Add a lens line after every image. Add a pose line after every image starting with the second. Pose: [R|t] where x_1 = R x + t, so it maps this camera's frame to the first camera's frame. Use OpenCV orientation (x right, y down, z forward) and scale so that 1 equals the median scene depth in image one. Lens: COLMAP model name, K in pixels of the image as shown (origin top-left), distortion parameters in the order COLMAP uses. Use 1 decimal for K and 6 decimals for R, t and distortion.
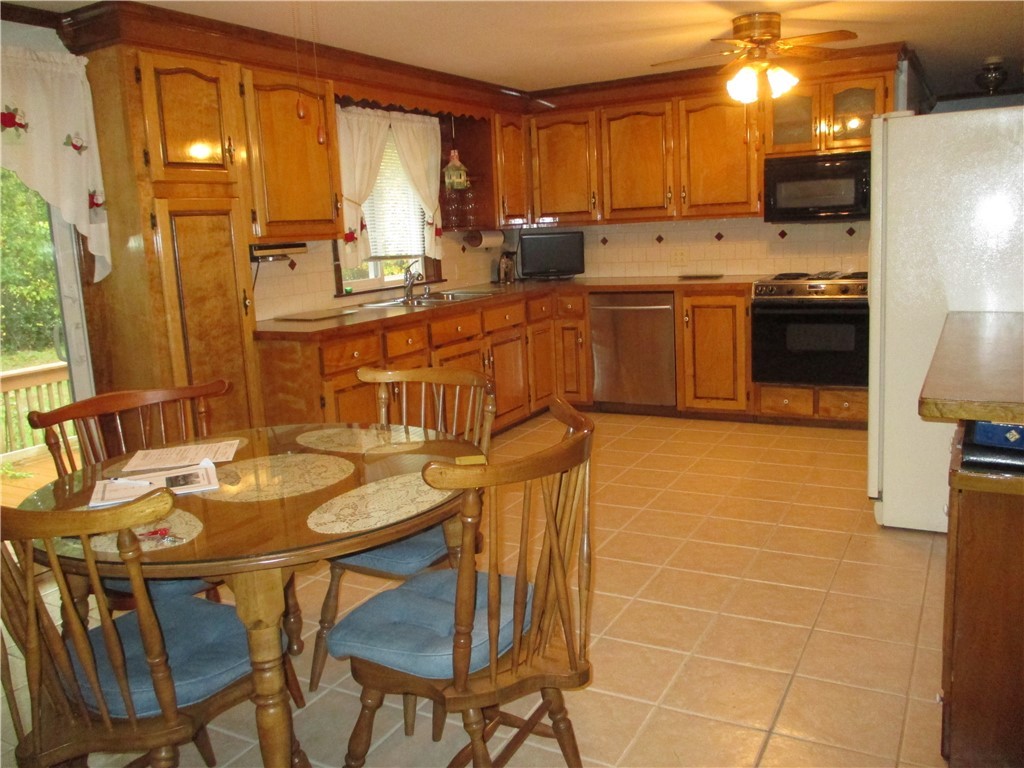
lens RADIAL K [[853.0, 0, 509.3], [0, 853.0, 381.5], [0, 0, 1]] dist [-0.058775, 0.029209]
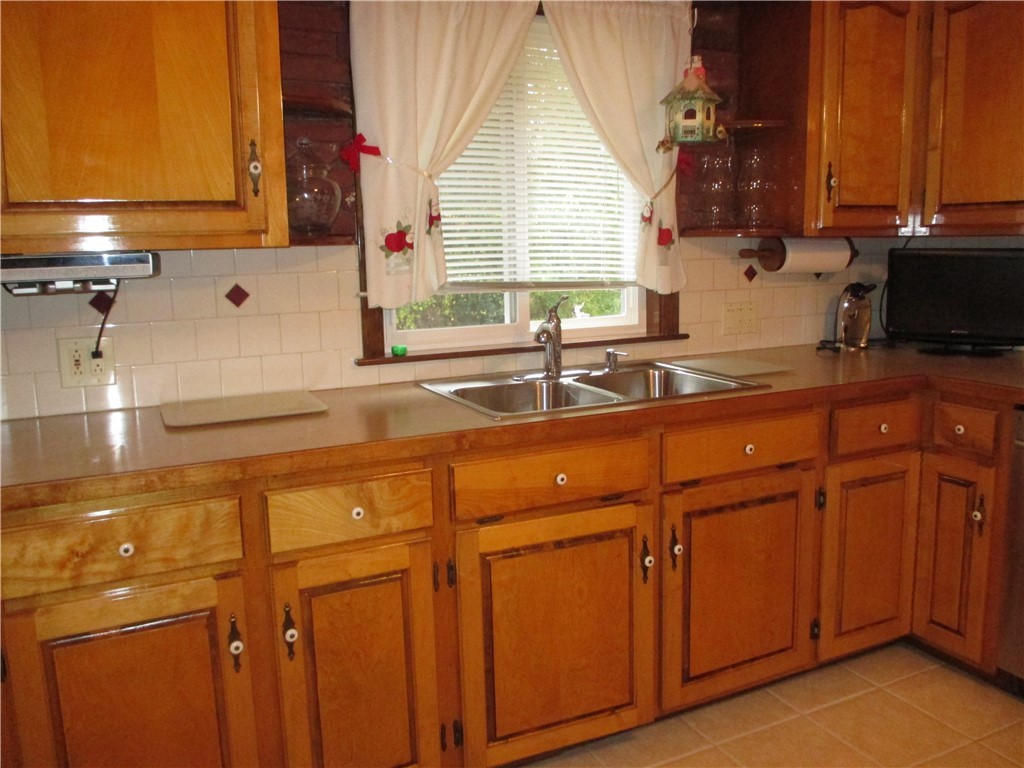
lens RADIAL K [[853.0, 0, 479.8], [0, 853.0, 374.2], [0, 0, 1]] dist [-0.058775, 0.029209]
pose [[0.811636, 0.120346, -0.571633, 0.114170], [-0.124367, 0.991714, 0.032202, -0.101809], [0.570771, 0.044956, 0.819878, 0.553983]]
